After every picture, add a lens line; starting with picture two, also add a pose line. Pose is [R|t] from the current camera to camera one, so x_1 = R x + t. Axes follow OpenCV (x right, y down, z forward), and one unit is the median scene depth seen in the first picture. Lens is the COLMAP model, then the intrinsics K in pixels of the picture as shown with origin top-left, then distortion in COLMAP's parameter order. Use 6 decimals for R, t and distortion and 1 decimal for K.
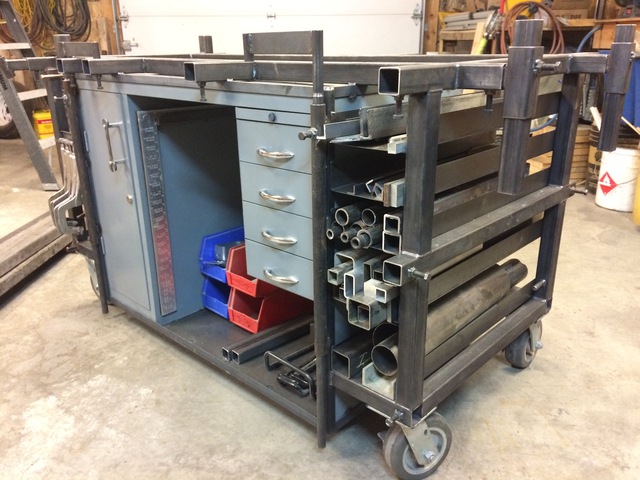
lens RADIAL K [[549.1, 0, 320.0], [0, 549.1, 240.0], [0, 0, 1]] dist [0.123326, -0.201667]
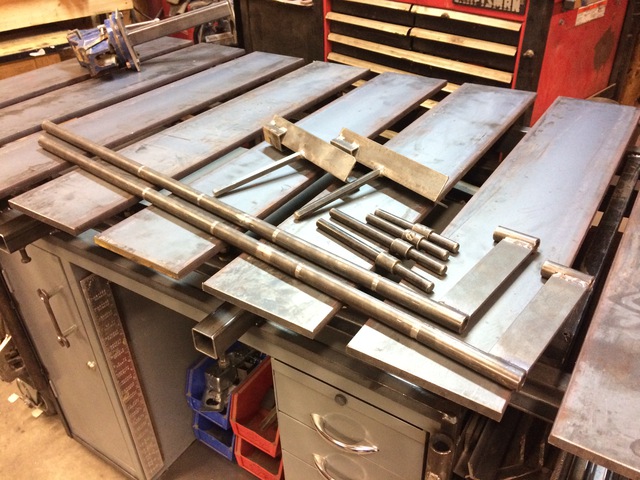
lens RADIAL K [[549.1, 0, 320.0], [0, 549.1, 240.0], [0, 0, 1]] dist [0.123326, -0.201667]
pose [[0.985841, -0.108449, 0.127890, -0.166723], [0.074109, 0.965960, 0.247849, -0.547757], [-0.150416, -0.234862, 0.960320, 0.391726]]
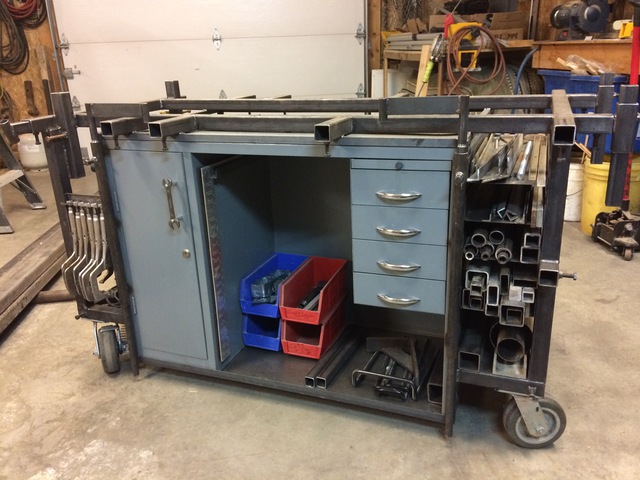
lens RADIAL K [[538.9, 0, 320.0], [0, 538.9, 240.0], [0, 0, 1]] dist [0.124596, -0.186556]
pose [[0.925754, -0.148259, 0.347850, -0.631479], [0.153734, 0.988040, 0.011975, -0.099878], [-0.345465, 0.042391, 0.937474, -0.010220]]
